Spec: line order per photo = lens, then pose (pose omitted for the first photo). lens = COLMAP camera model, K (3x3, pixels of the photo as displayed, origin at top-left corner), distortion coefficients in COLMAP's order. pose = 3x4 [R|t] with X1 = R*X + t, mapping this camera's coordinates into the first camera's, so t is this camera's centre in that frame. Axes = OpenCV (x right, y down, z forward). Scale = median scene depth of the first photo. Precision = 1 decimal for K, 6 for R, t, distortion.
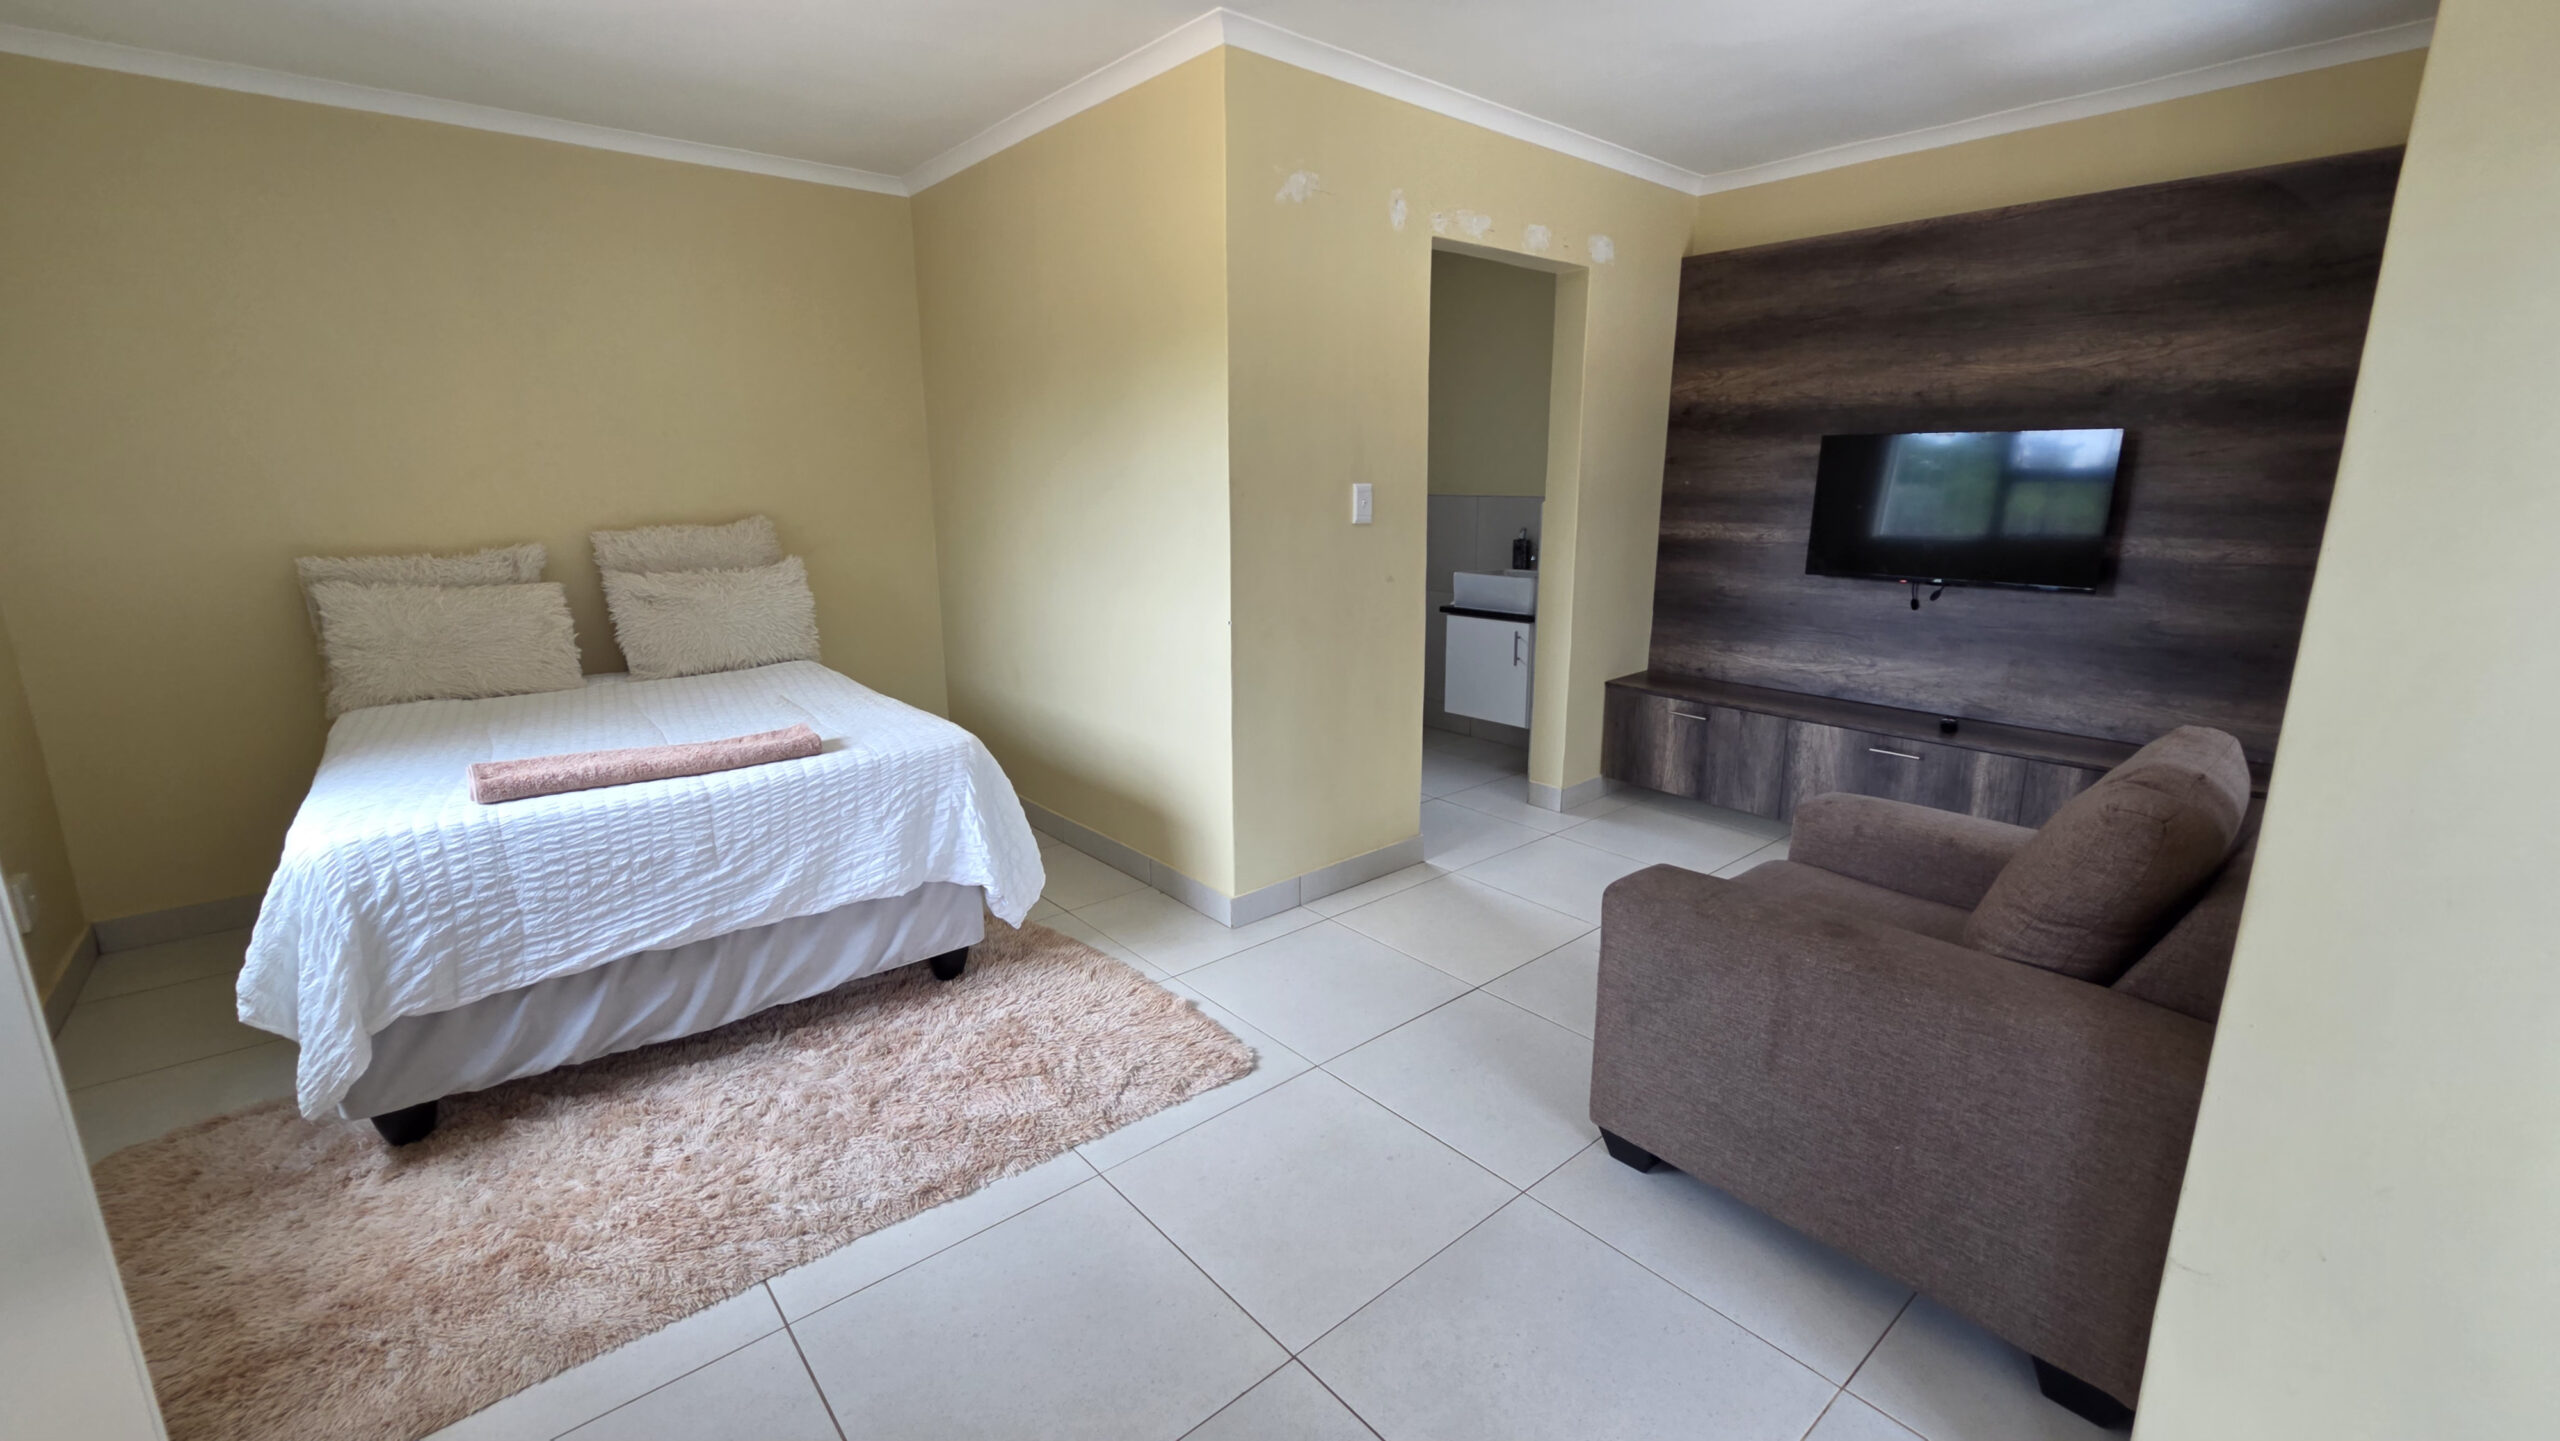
lens RADIAL K [[1051.9, 0, 1273.7], [0, 1051.9, 712.3], [0, 0, 1]] dist [-0.001716, -0.002362]
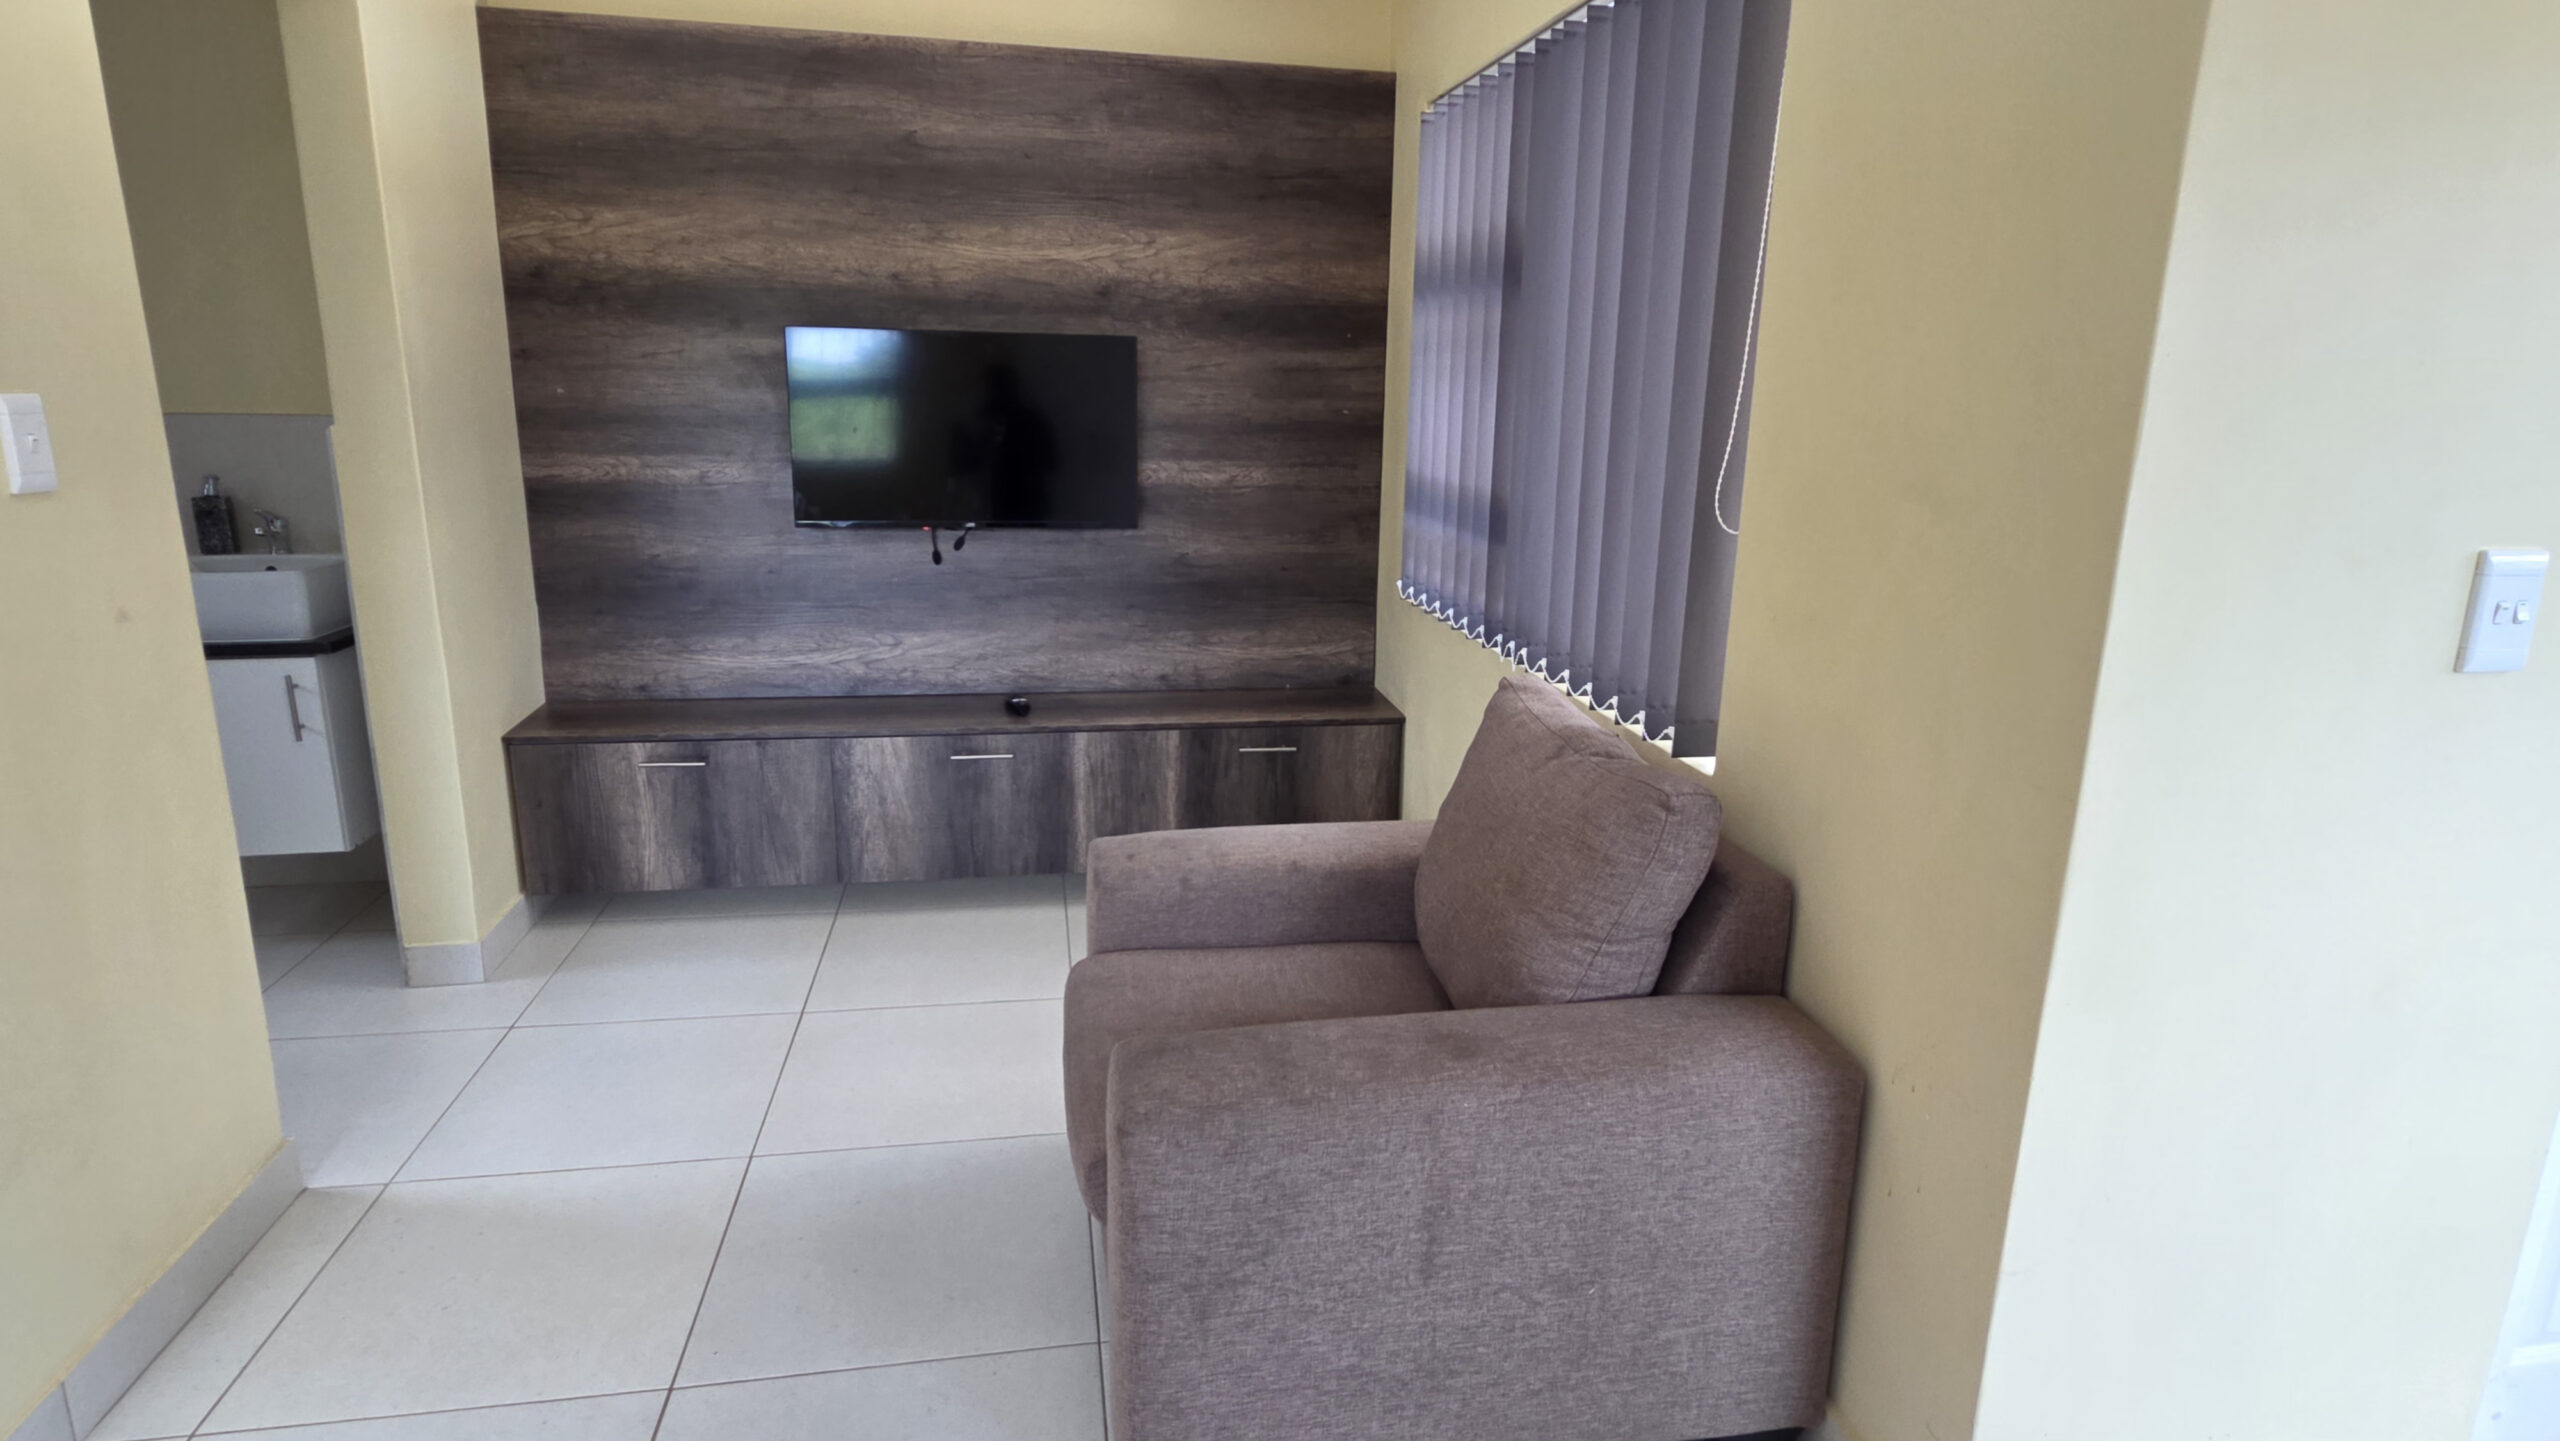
lens RADIAL K [[1373.8, 0, 1284.8], [0, 1373.8, 706.7], [0, 0, 1]] dist [0.001373, -0.000631]
pose [[0.494251, -0.184931, 0.849421, -0.155171], [0.170148, 0.978791, 0.114093, -0.082901], [-0.852505, 0.088137, 0.515235, 0.350326]]
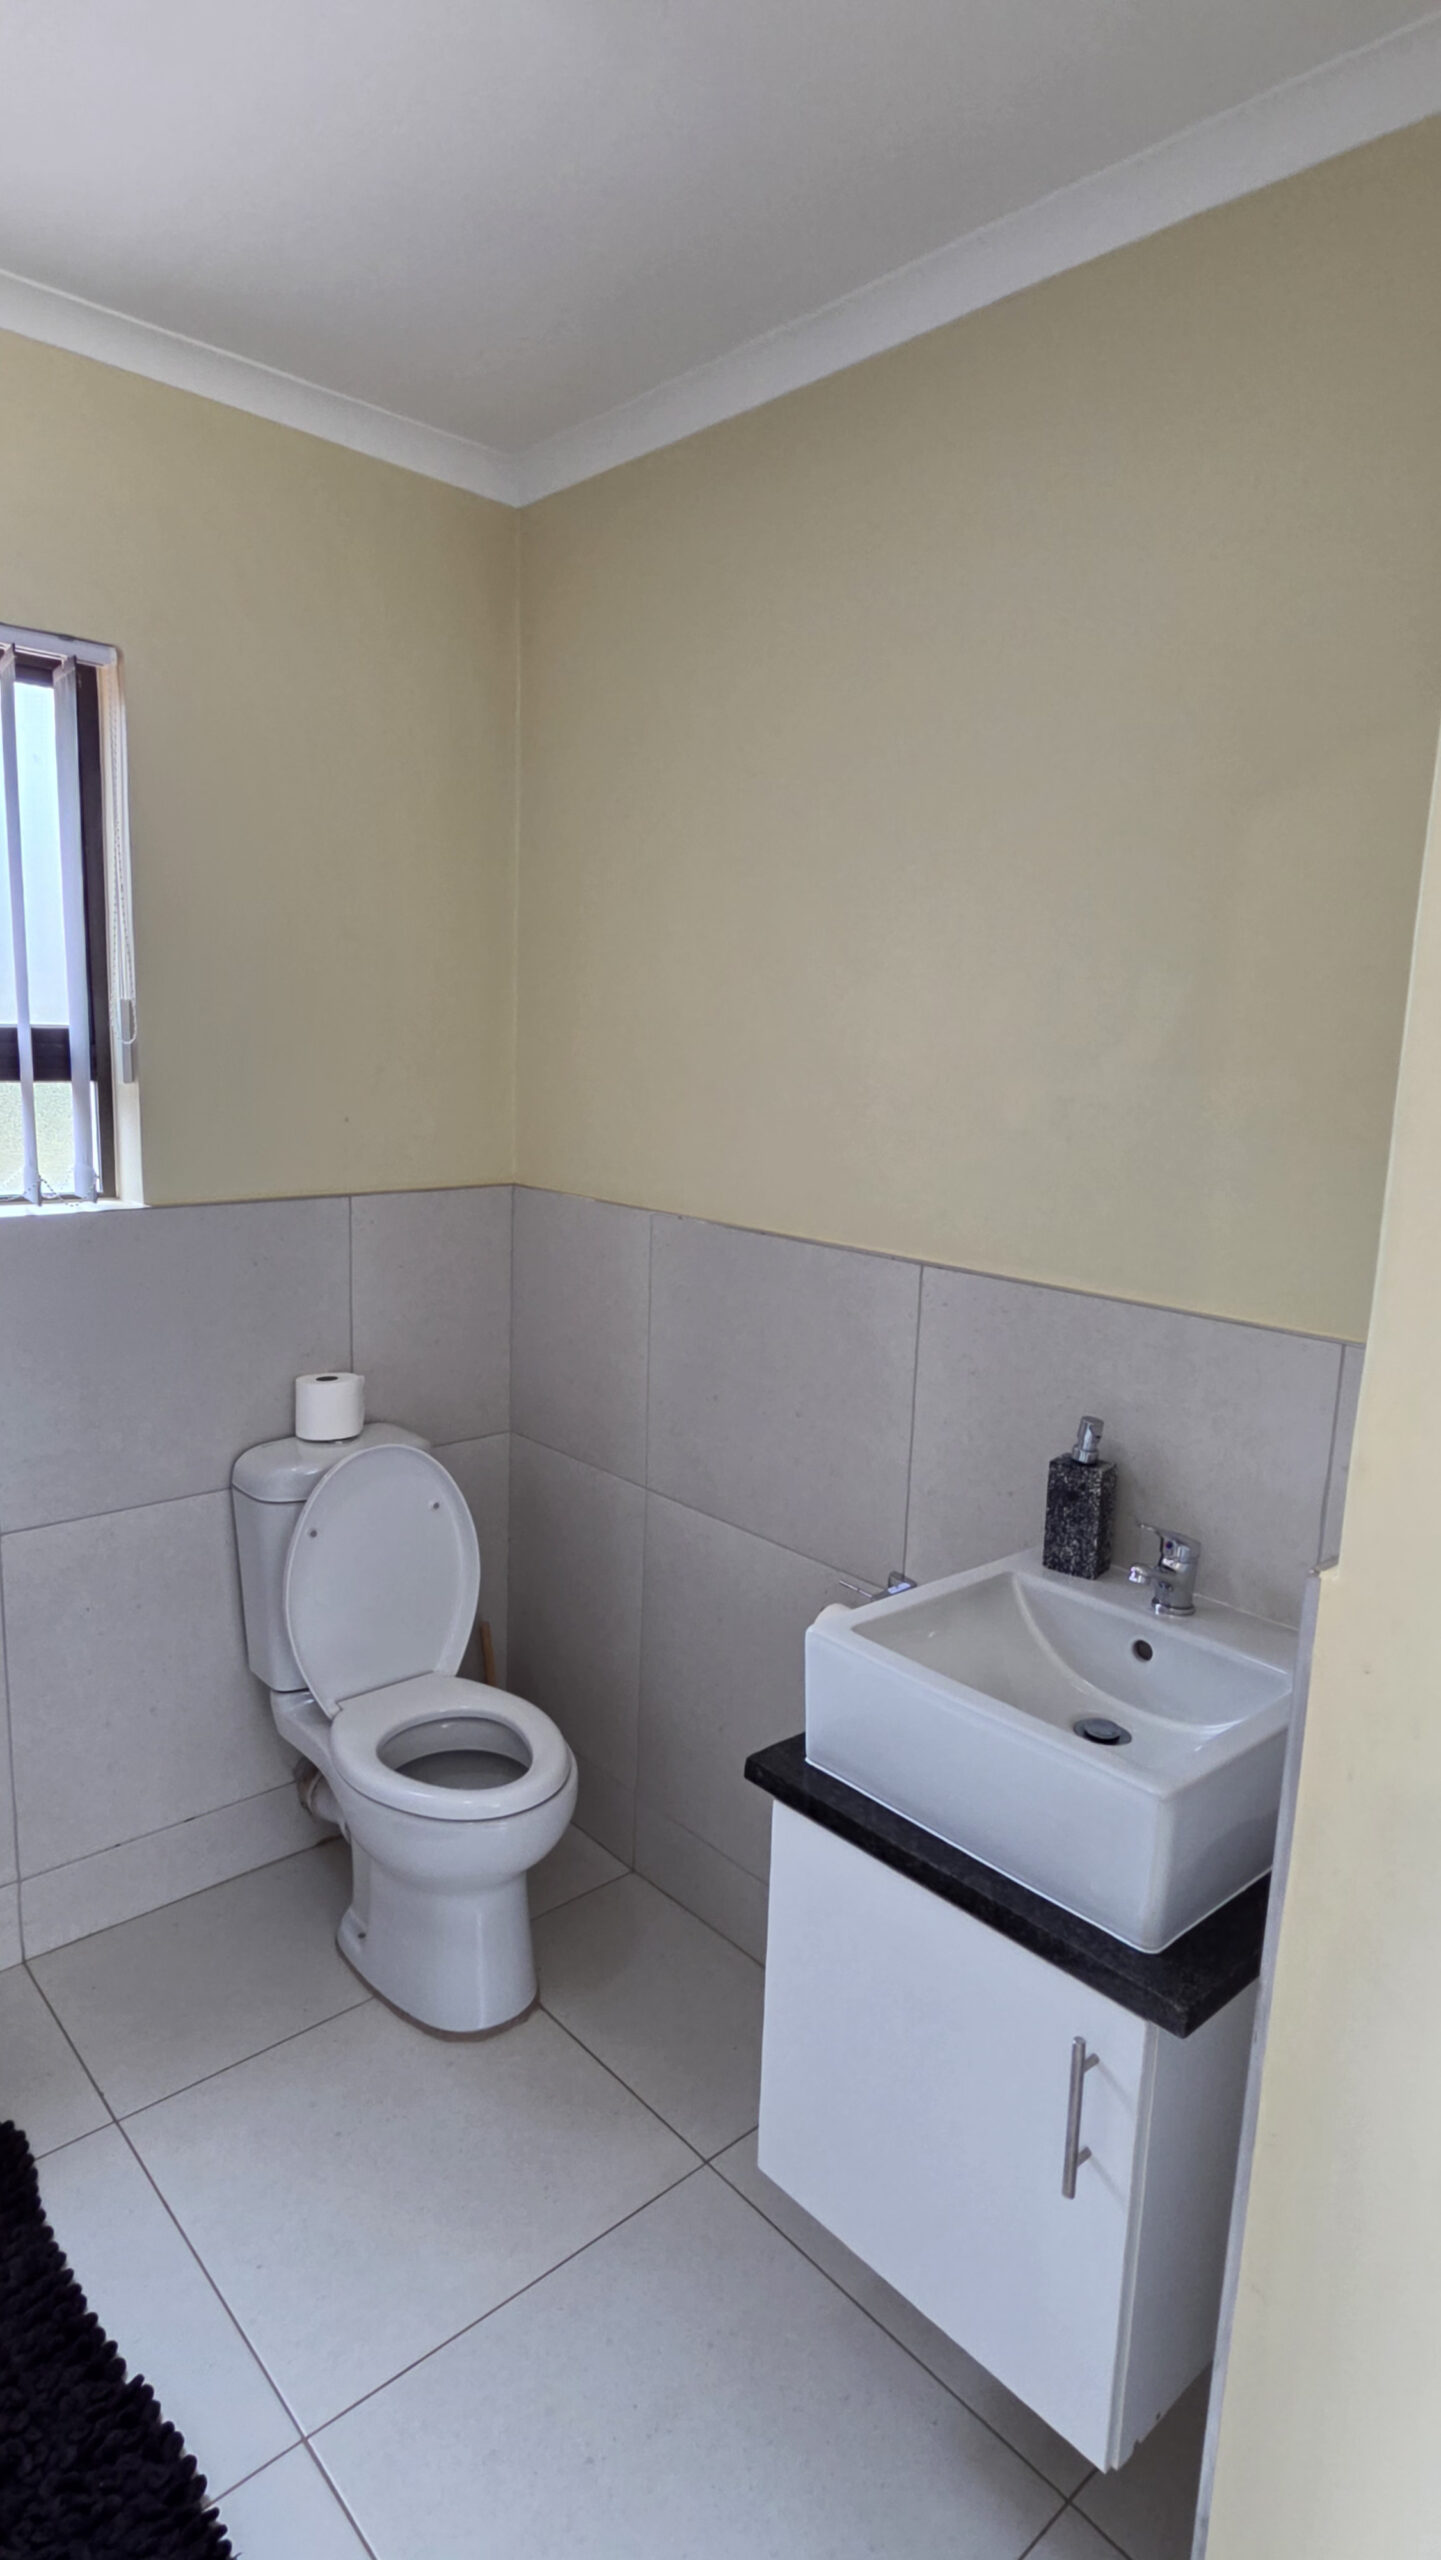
lens RADIAL K [[1373.8, 0, 720.5], [0, 1373.8, 1280.0], [0, 0, 1]] dist [0.001373, -0.000631]
pose [[0.998814, 0.036226, 0.032517, 0.221716], [-0.034482, 0.998016, -0.052678, -0.305070], [-0.034360, 0.051494, 0.998082, 1.094477]]
